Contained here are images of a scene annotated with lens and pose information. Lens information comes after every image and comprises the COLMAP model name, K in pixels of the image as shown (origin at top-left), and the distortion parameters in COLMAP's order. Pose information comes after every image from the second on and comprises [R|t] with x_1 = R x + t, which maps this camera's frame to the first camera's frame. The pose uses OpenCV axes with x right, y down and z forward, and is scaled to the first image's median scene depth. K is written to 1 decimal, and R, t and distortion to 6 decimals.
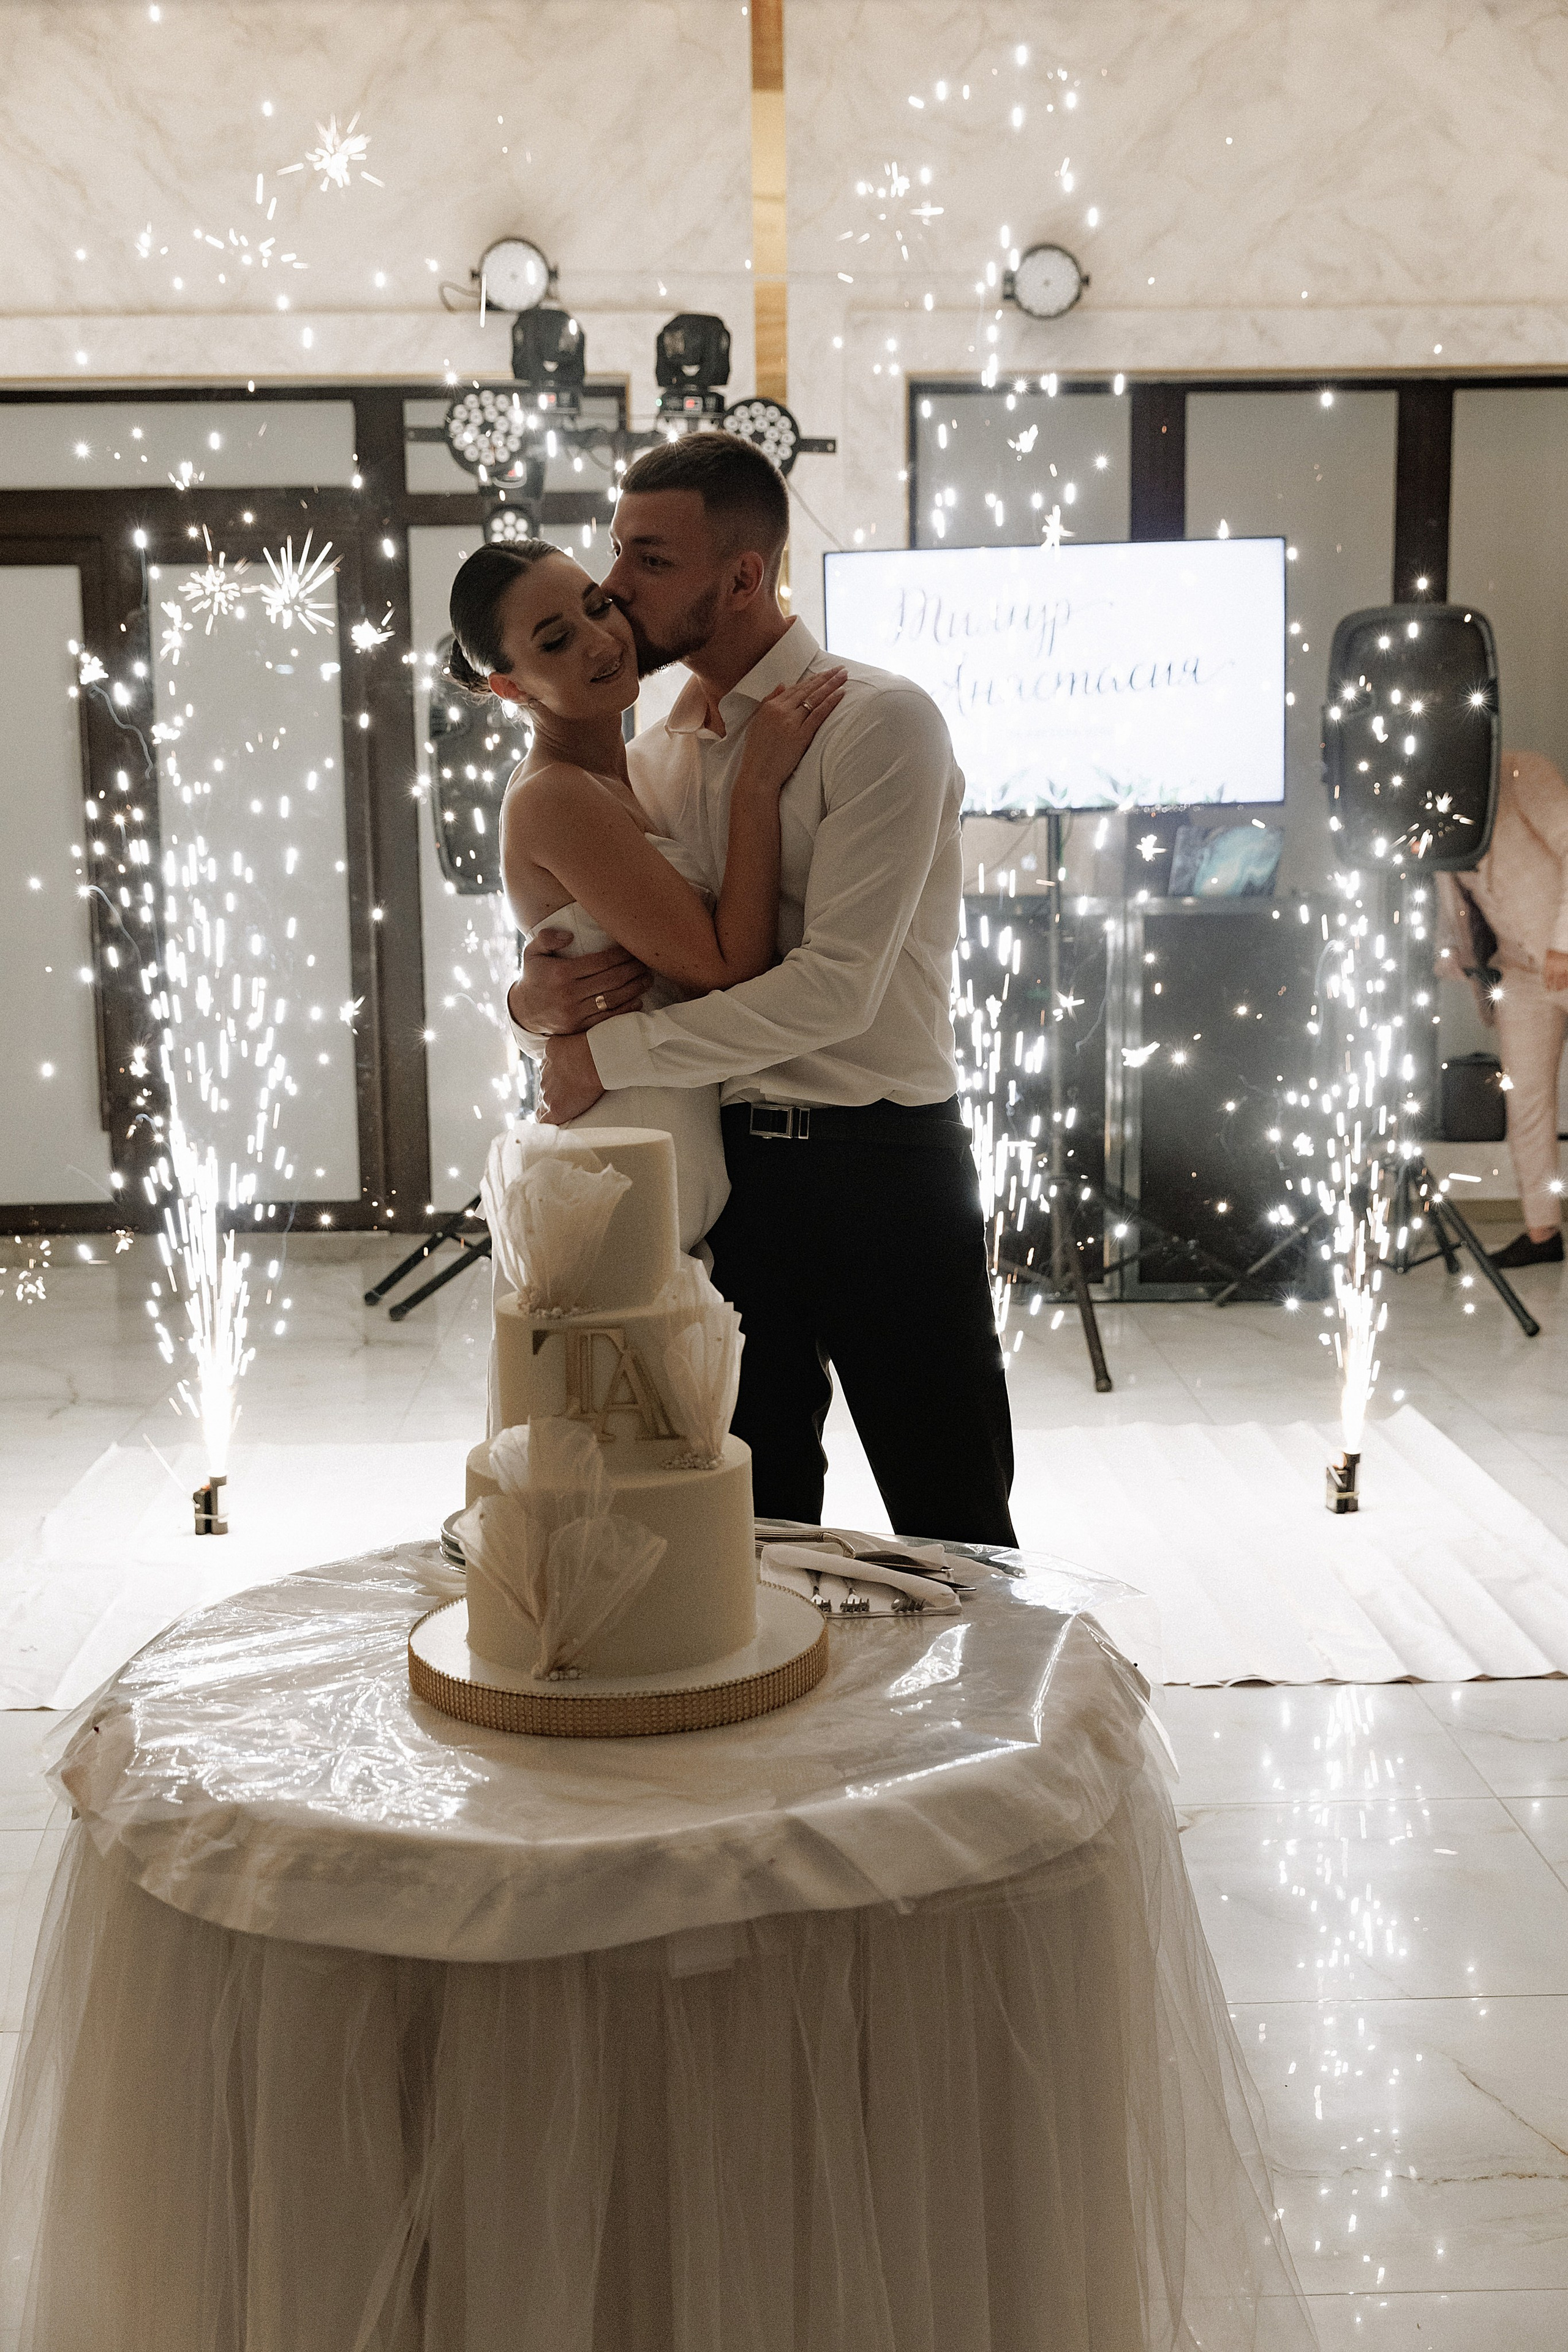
lens RADIAL K [[2672.6, 0, 784.0], [0, 2672.6, 1176.0], [0, 0, 1]] dist [0.007754, 0.004818]
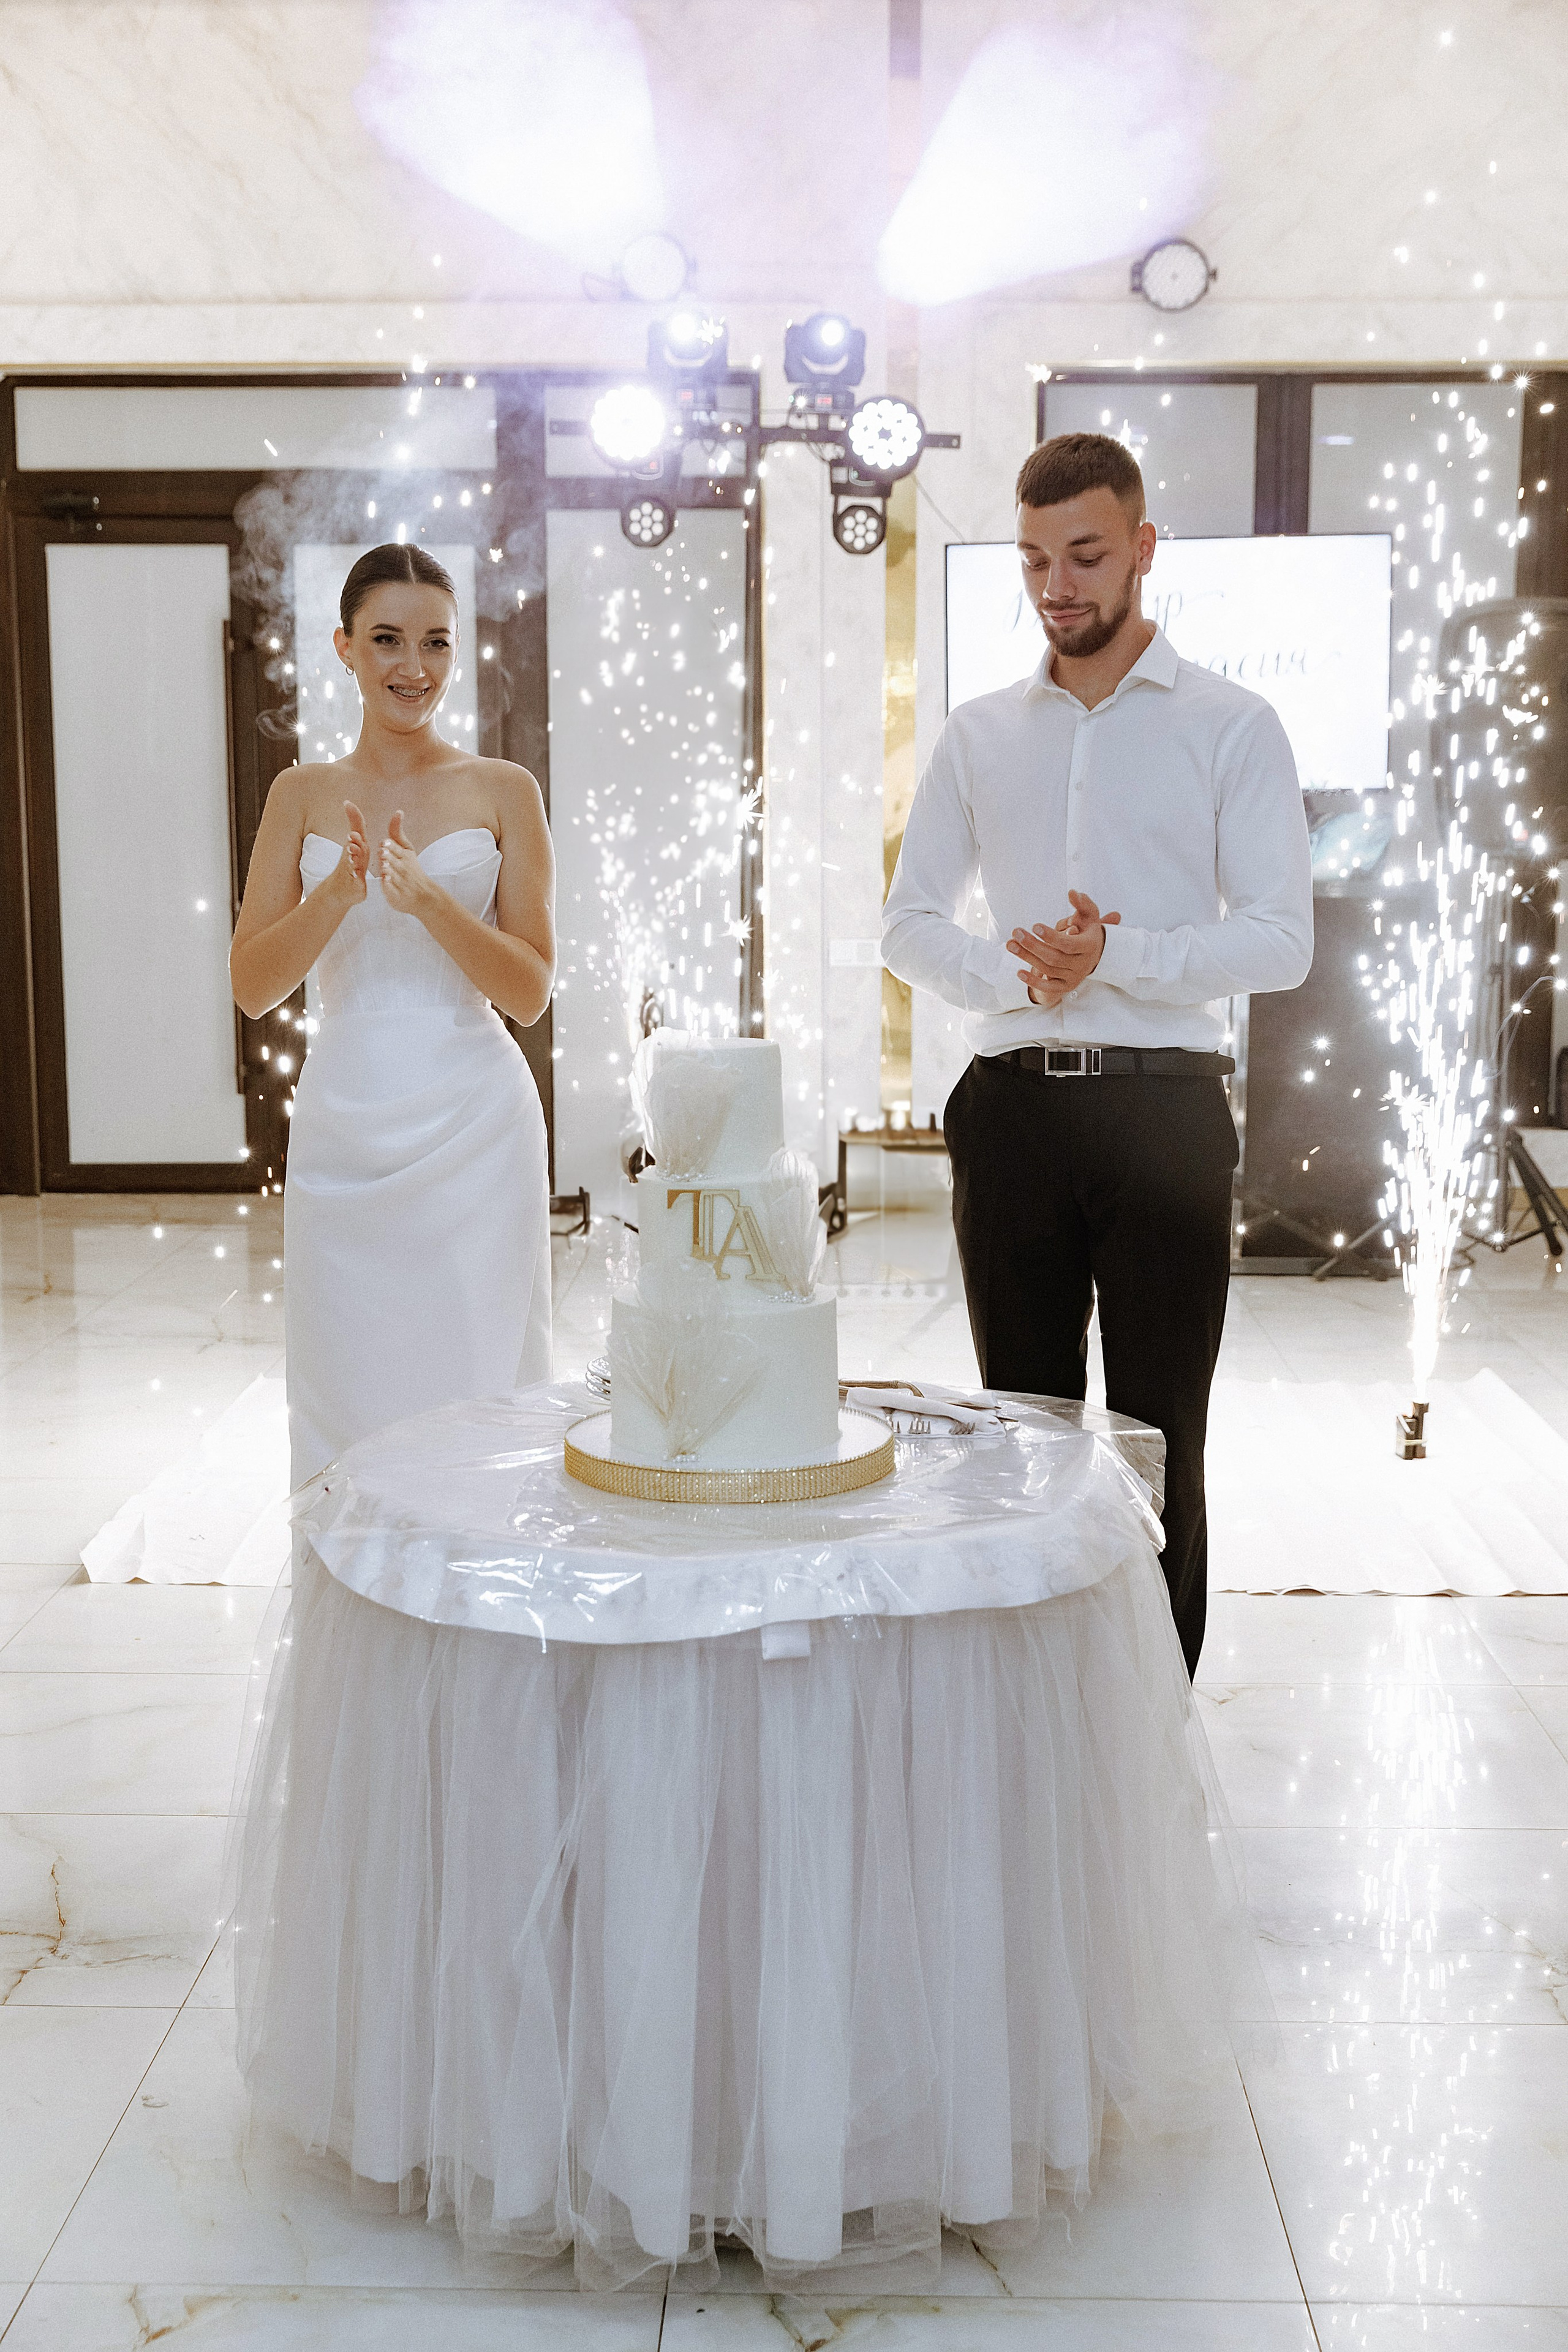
lens RADIAL K [[2864.0, 0, 747.2], [0, 2864.0, 1190.7], [0, 0, 1]] dist [0.014267, -0.004756]
pose [[0.998082, 0.021328, -0.058124, 0.012125], [-0.021176, 0.999771, 0.003241, 0.026215], [0.058180, -0.002004, 0.998304, -0.185991]]
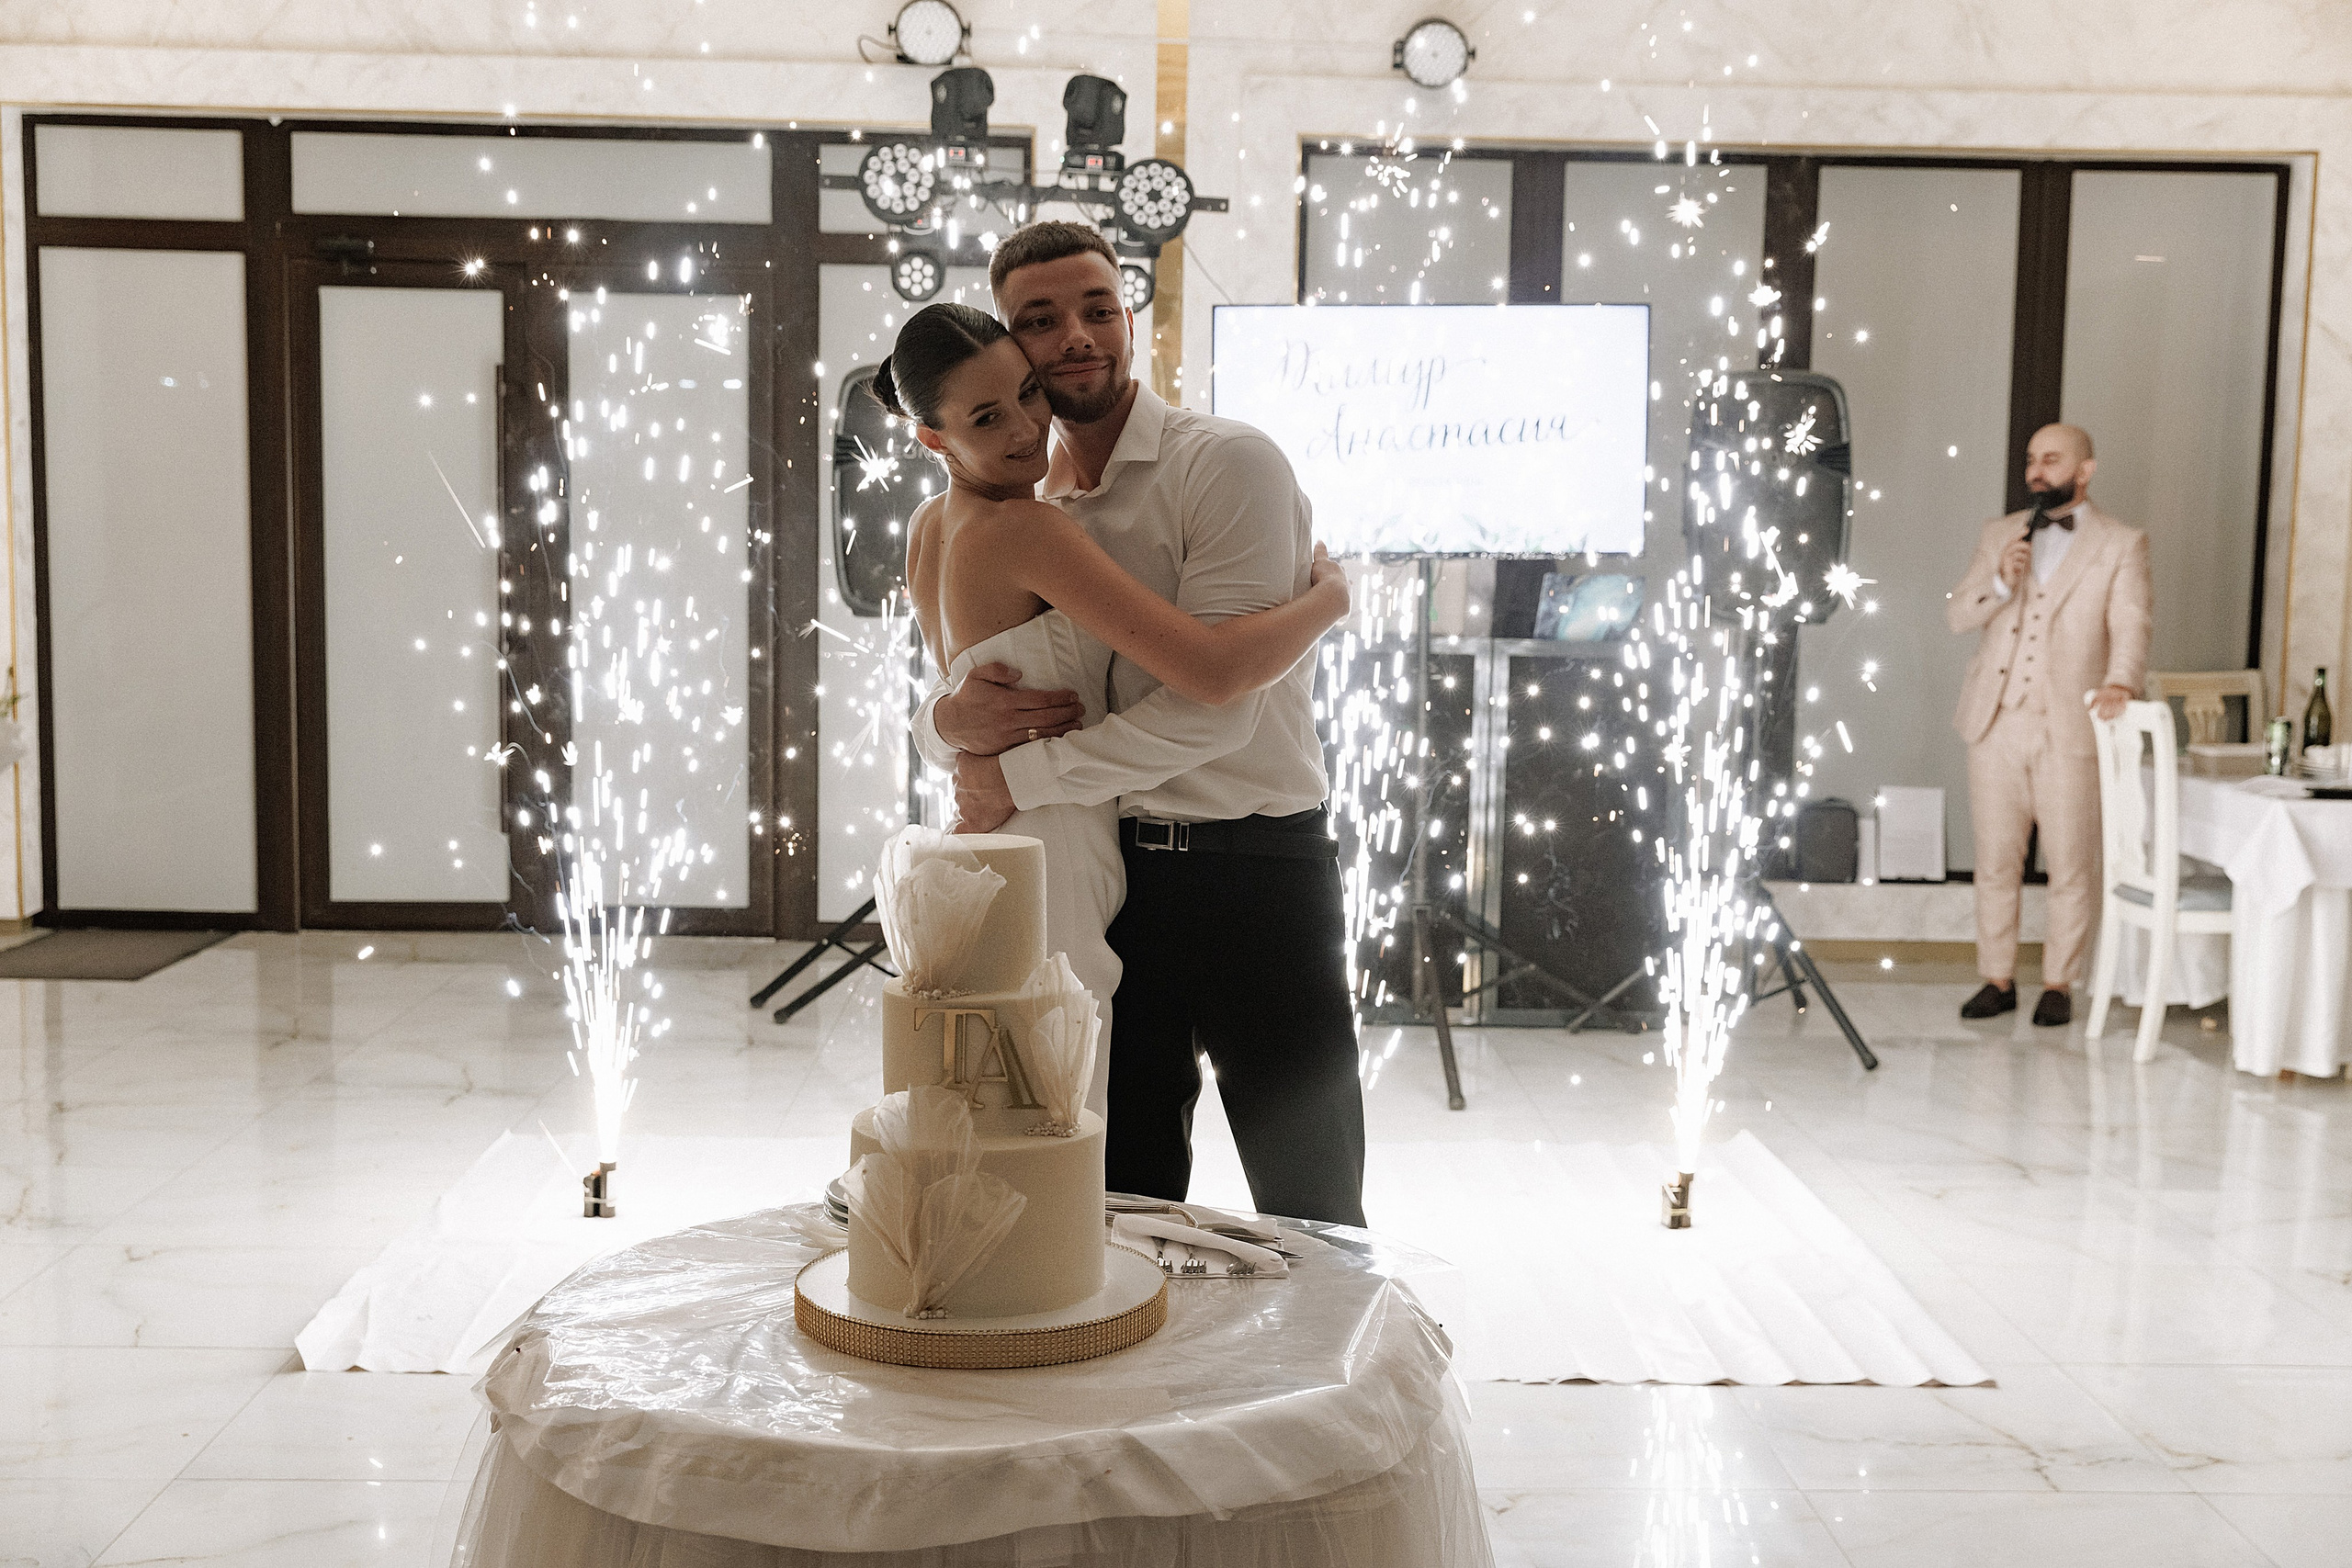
lens RADIAL K [[2672.4, 0, 1176.0], [0, 2672.4, 784.0], [0, 0, 1]] dist [0.007754, 0.004818]
pose [[0.999529, 0.030629, 0.001914, 0.005935], [-0.030514, 0.998556, -0.044211, 0.004508], [-0.003265, 0.044132, 0.999020, -0.070914]]
